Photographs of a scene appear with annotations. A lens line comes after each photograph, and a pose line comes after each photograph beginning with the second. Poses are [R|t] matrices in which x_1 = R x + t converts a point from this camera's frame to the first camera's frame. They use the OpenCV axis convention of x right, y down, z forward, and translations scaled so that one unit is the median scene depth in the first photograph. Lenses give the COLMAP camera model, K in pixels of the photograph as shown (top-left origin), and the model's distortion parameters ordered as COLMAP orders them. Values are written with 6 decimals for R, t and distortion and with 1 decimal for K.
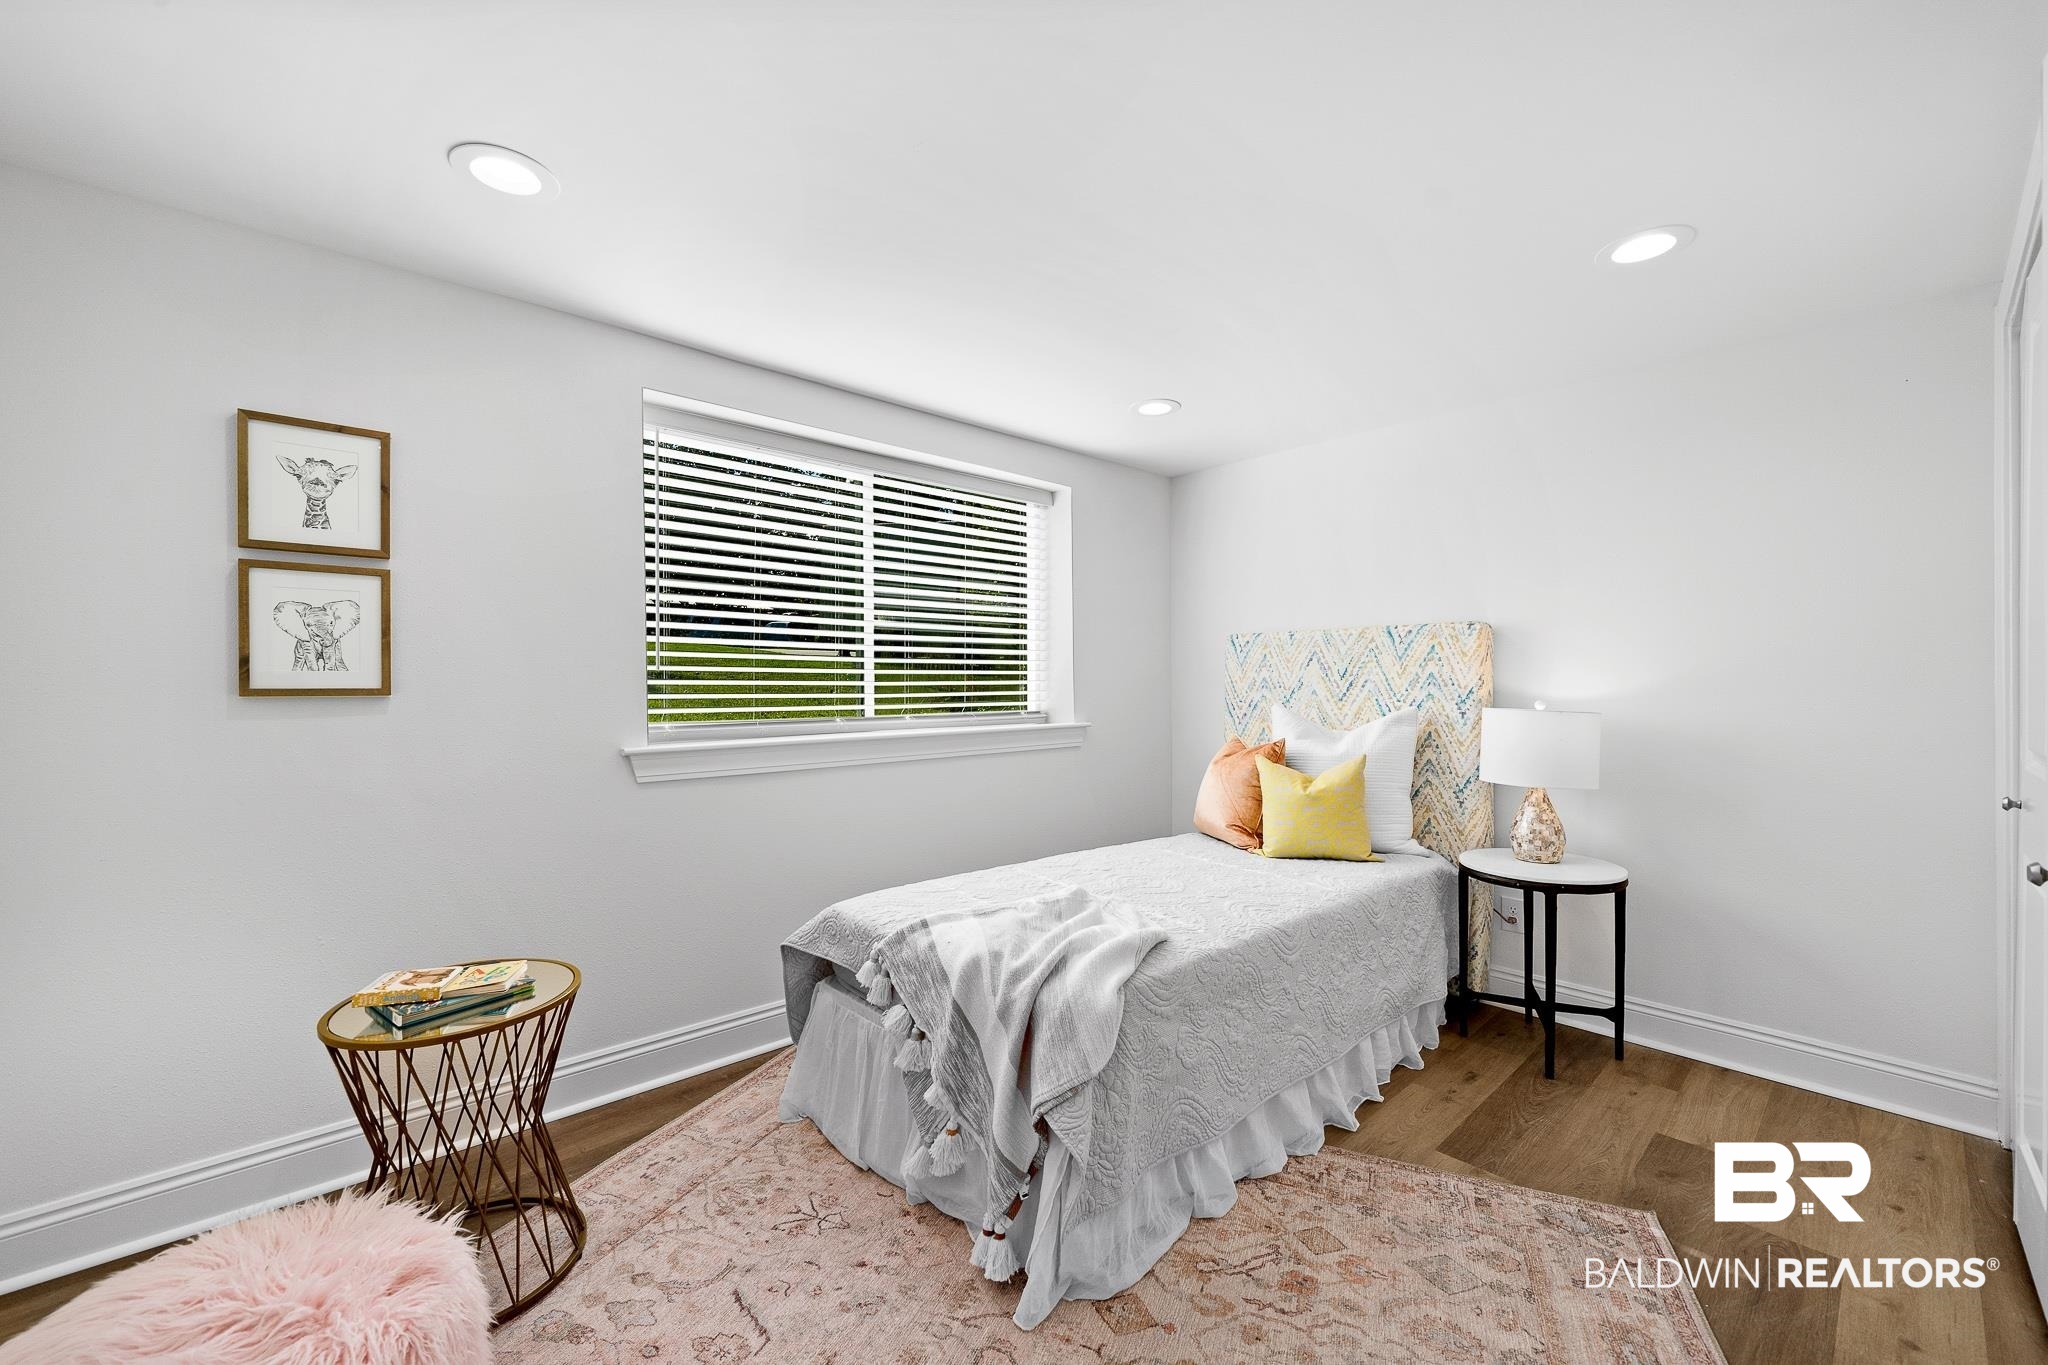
lens RADIAL K [[801.0, 0, 1020.3], [0, 801.0, 688.0], [0, 0, 1]] dist [-0.004560, -0.000283]
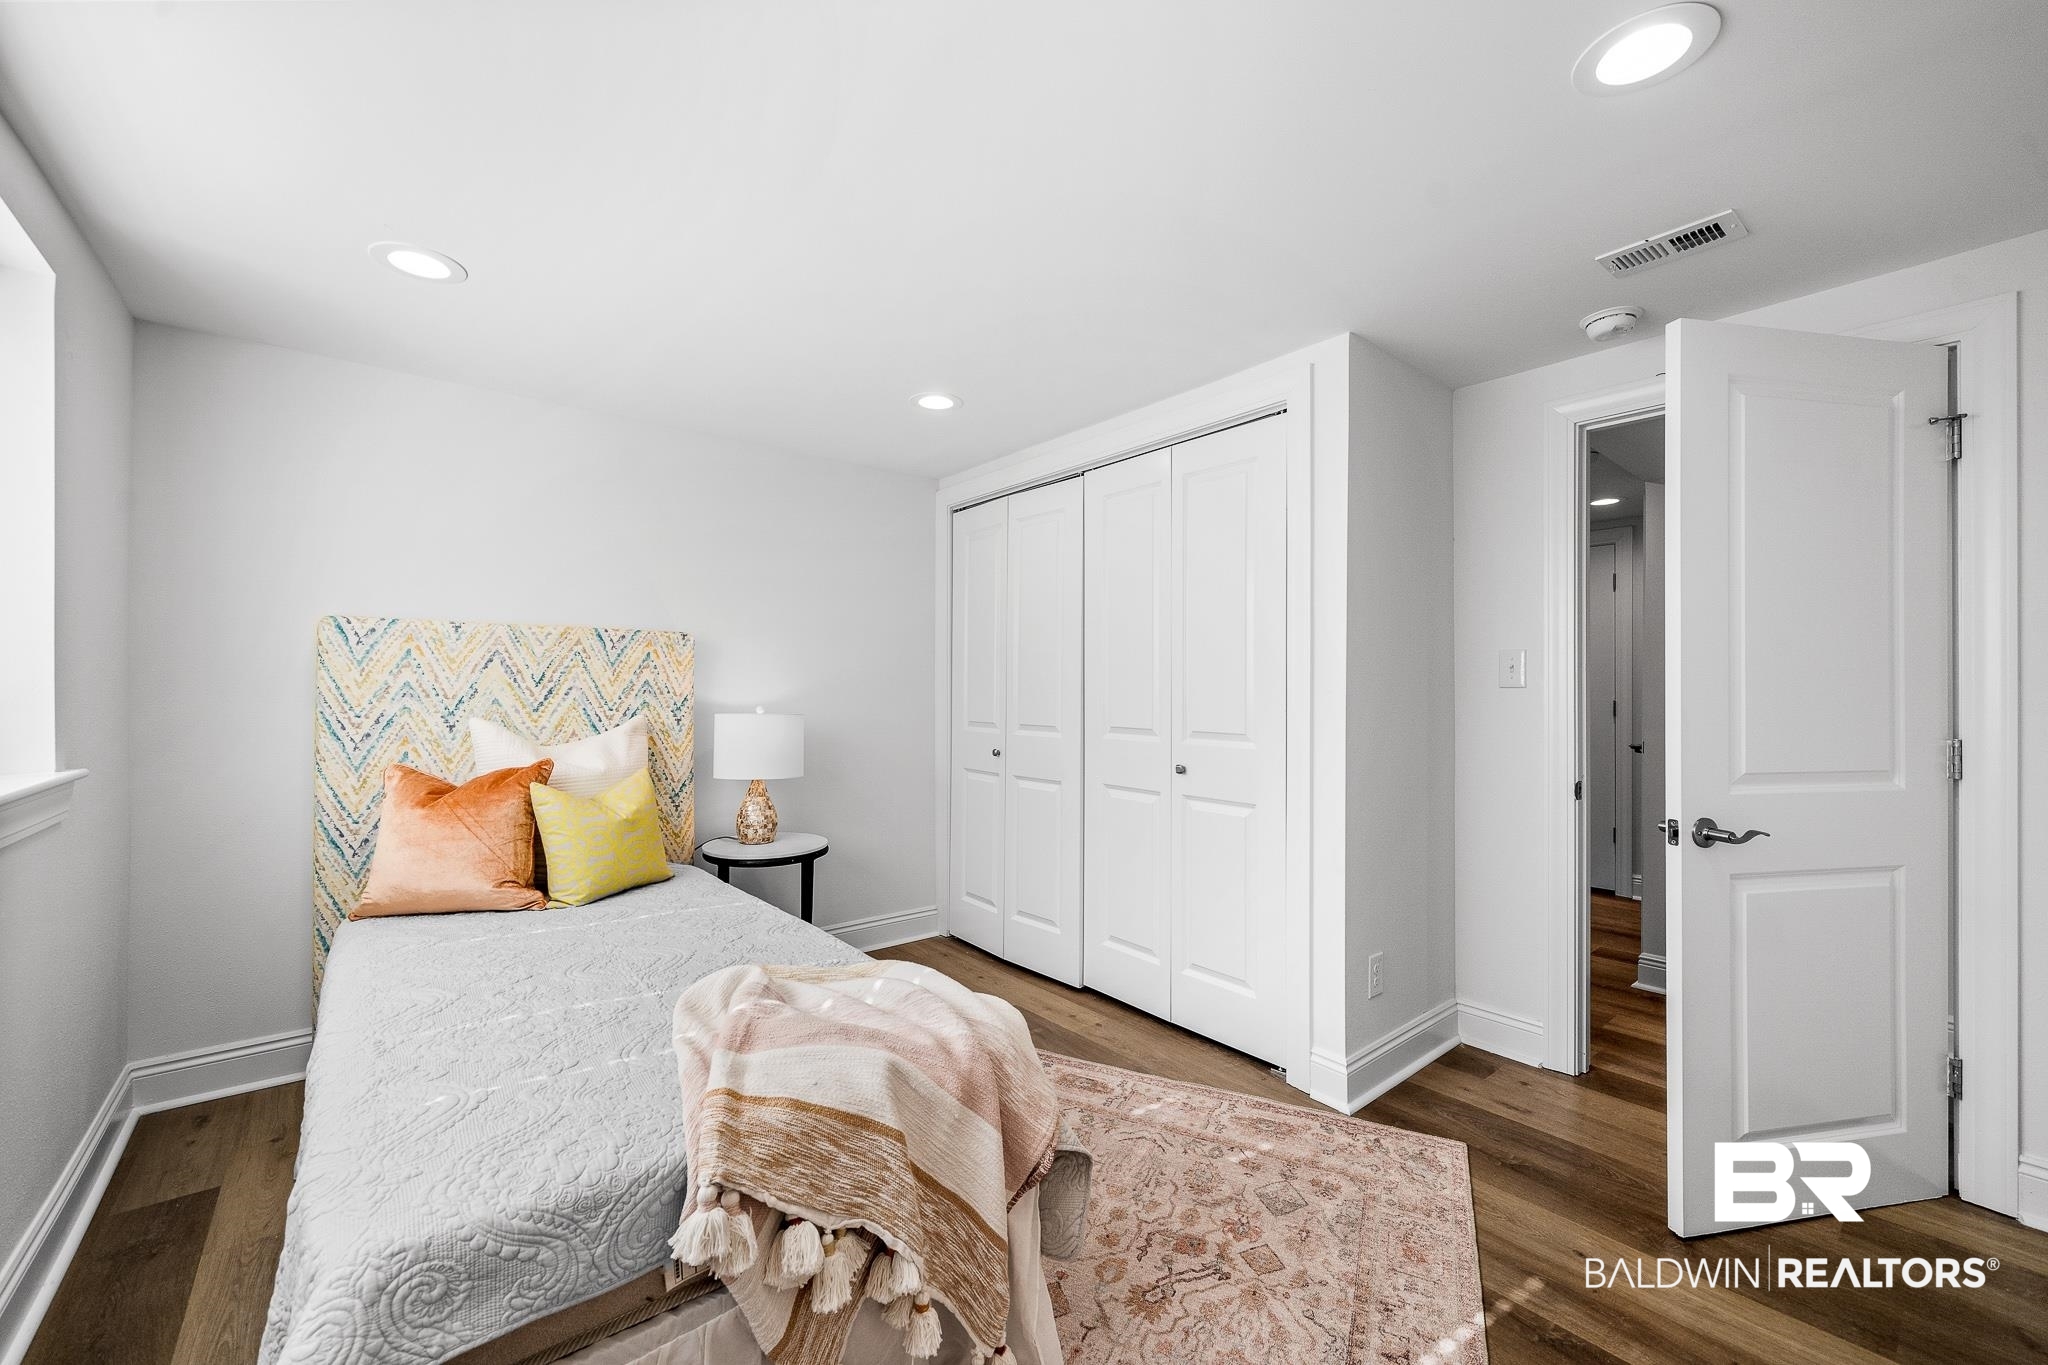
lens RADIAL K [[801.0, 0, 1018.8], [0, 801.0, 693.4], [0, 0, 1]] dist [-0.004560, -0.000283]
pose [[0.047672, 0.003845, 0.998856, -0.432692], [0.004178, 0.999983, -0.004049, 0.002823], [-0.998854, 0.004366, 0.047655, 0.474050]]
